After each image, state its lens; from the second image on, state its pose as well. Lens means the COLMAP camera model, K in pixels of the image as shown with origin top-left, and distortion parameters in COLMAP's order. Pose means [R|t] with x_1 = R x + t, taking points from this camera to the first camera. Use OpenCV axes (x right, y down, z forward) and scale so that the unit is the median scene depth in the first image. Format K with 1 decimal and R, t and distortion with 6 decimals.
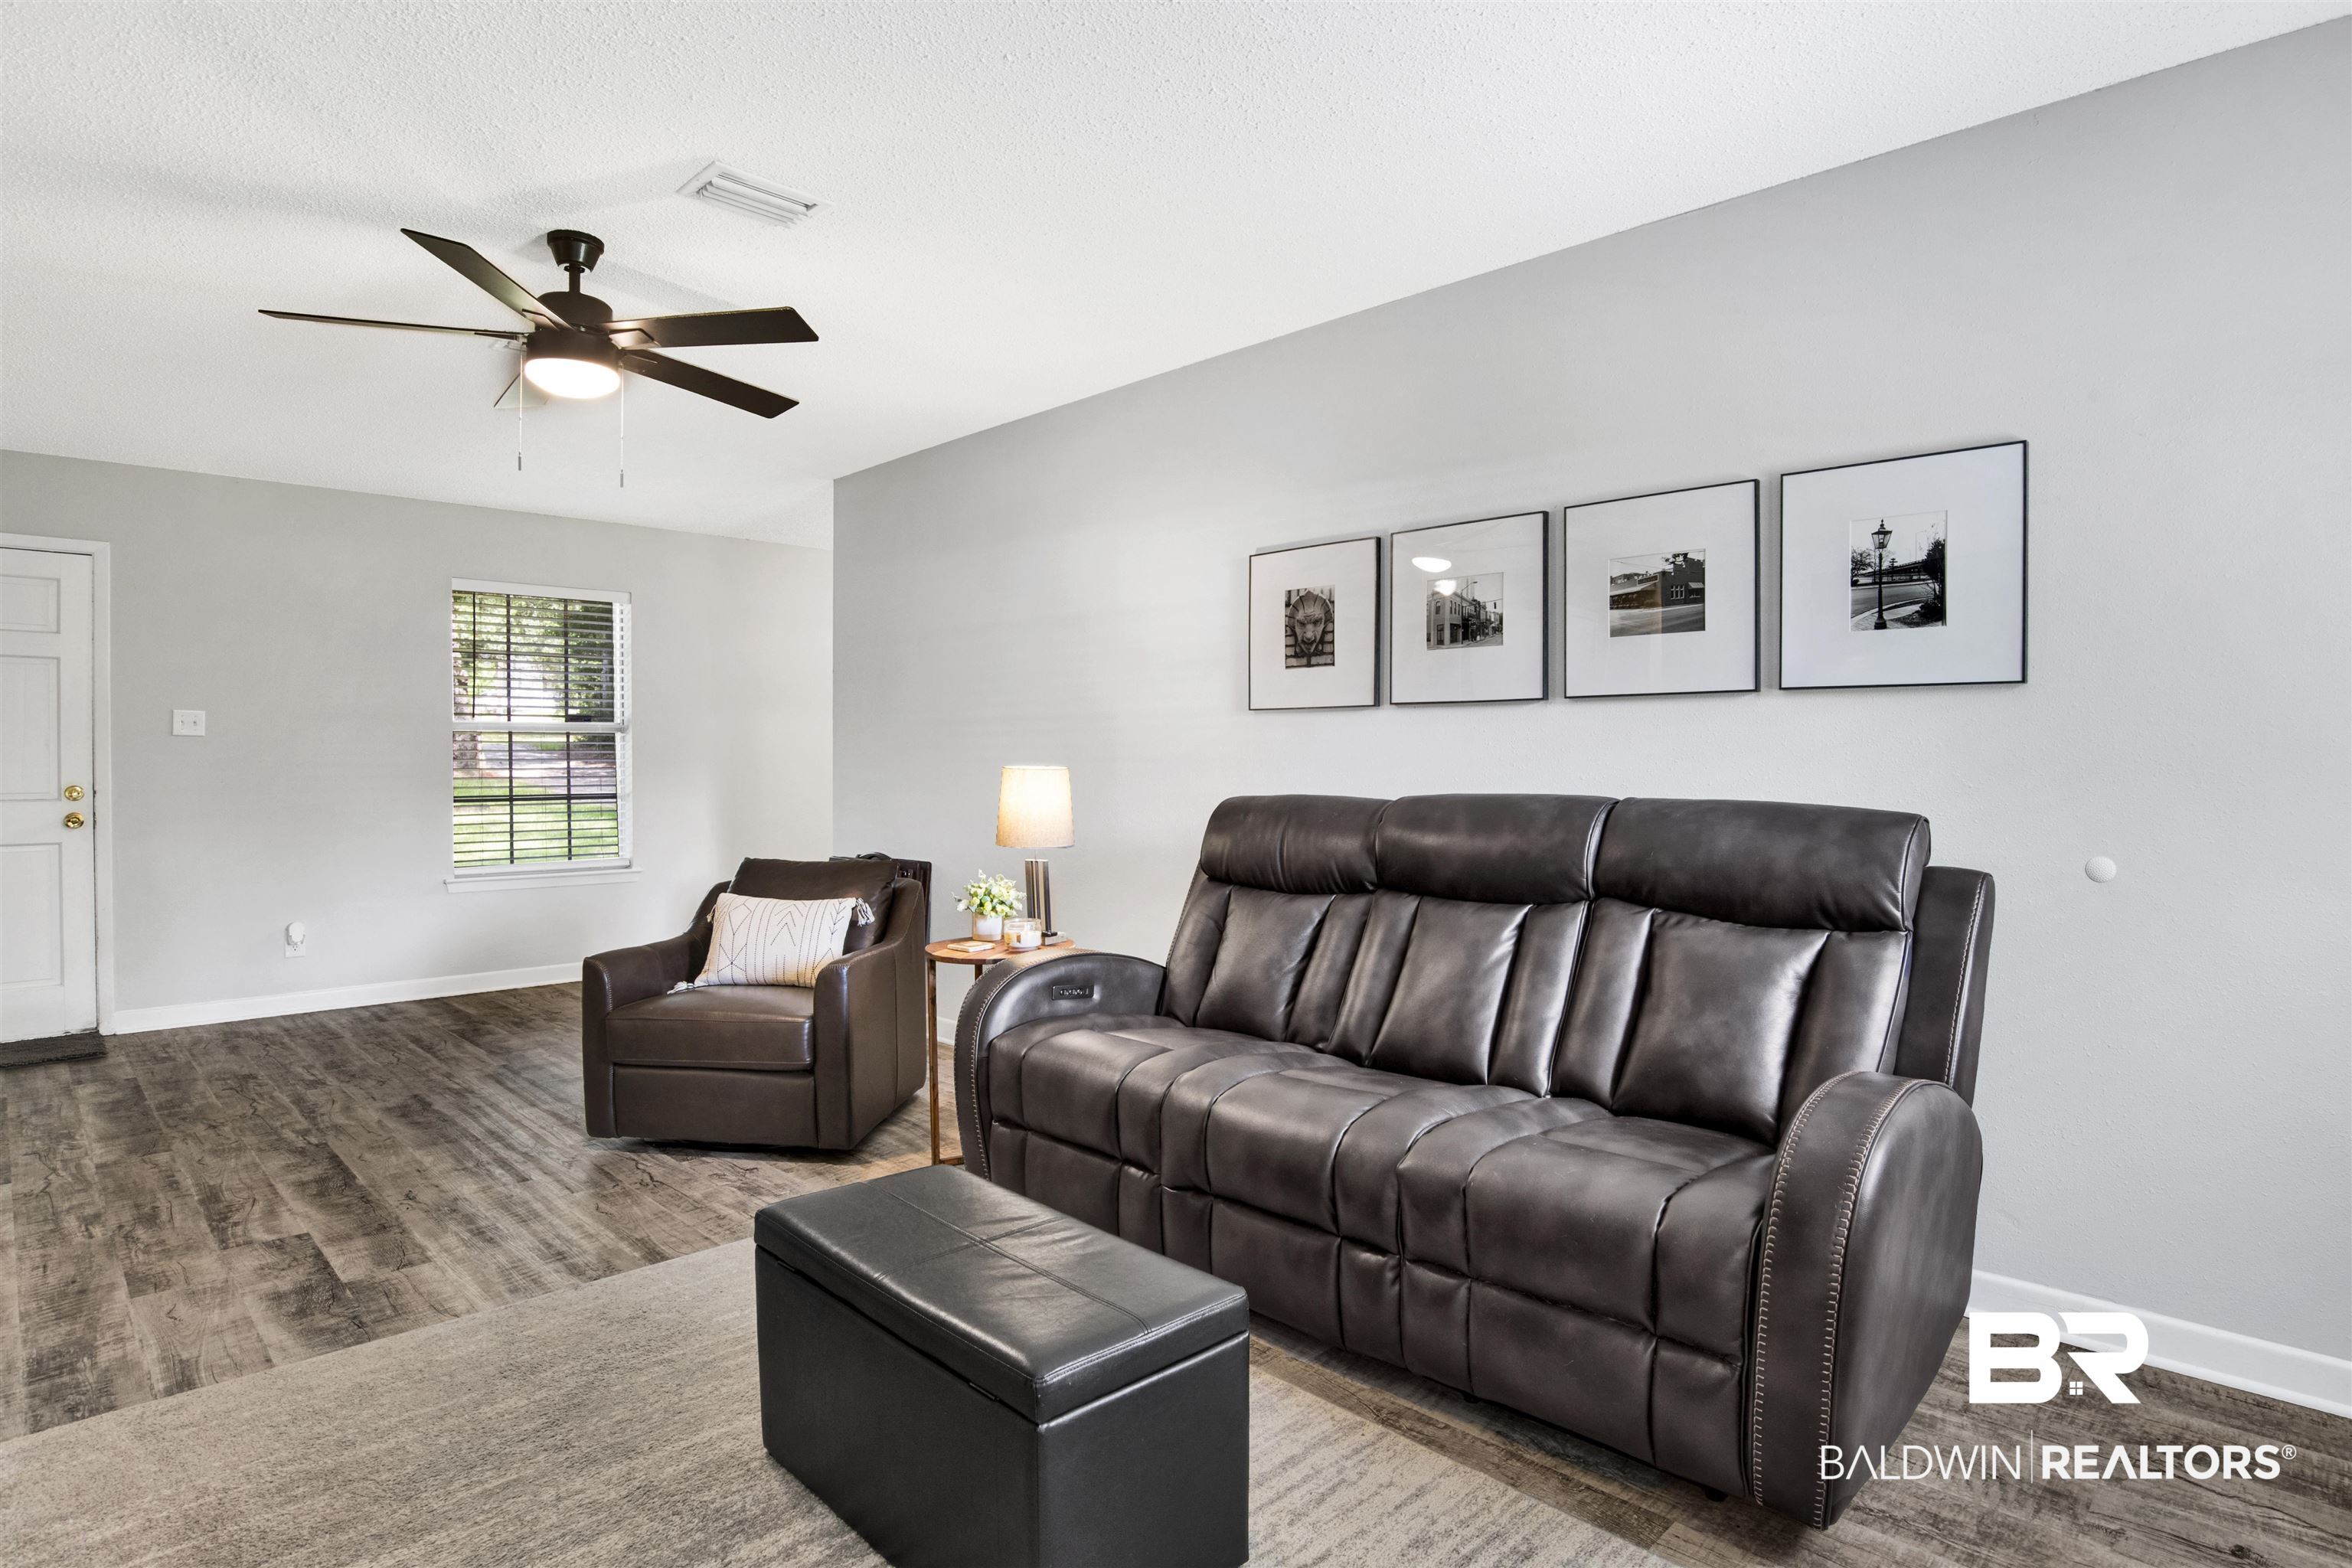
lens RADIAL K [[1257.7, 0, 1216.8], [0, 1257.7, 770.1], [0, 0, 1]] dist [-0.060890, 0.025028]
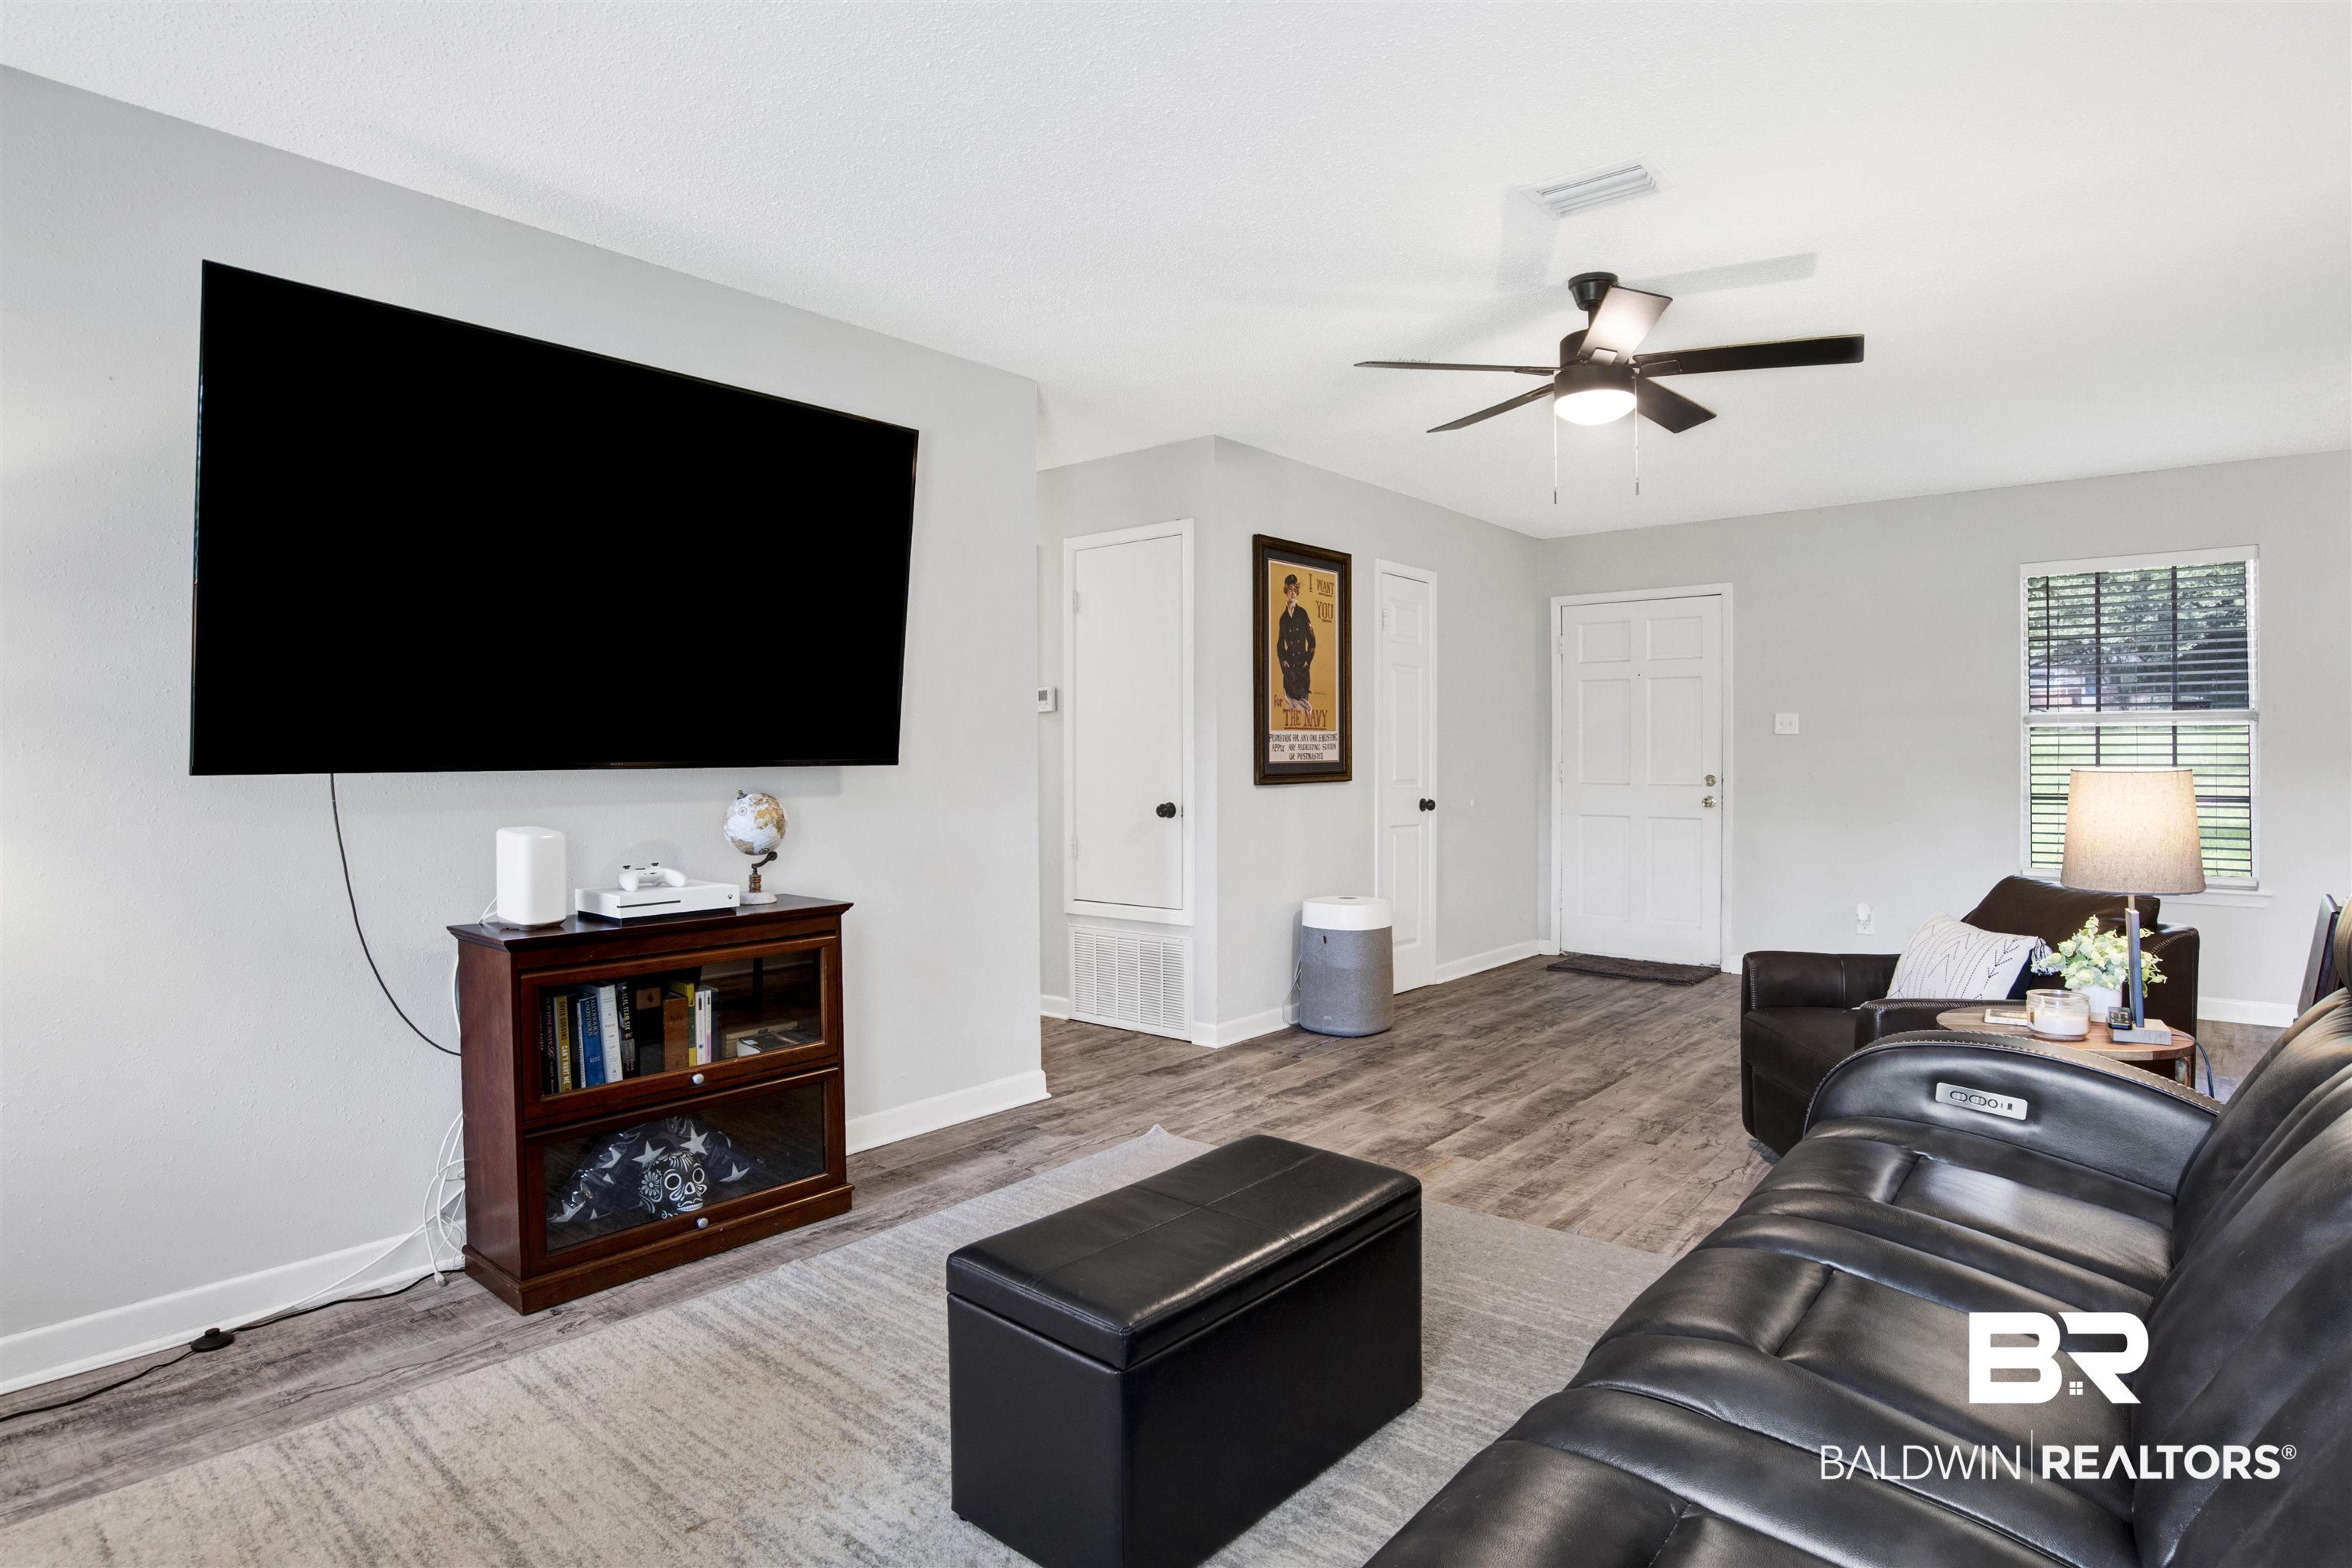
lens RADIAL K [[1252.5, 0, 1176.1], [0, 1252.5, 772.7], [0, 0, 1]] dist [-0.062362, 0.022288]
pose [[0.077222, 0.014069, -0.996915, 0.503264], [-0.005256, 0.999892, 0.013704, -0.007532], [0.997000, 0.004181, 0.077288, 0.507176]]
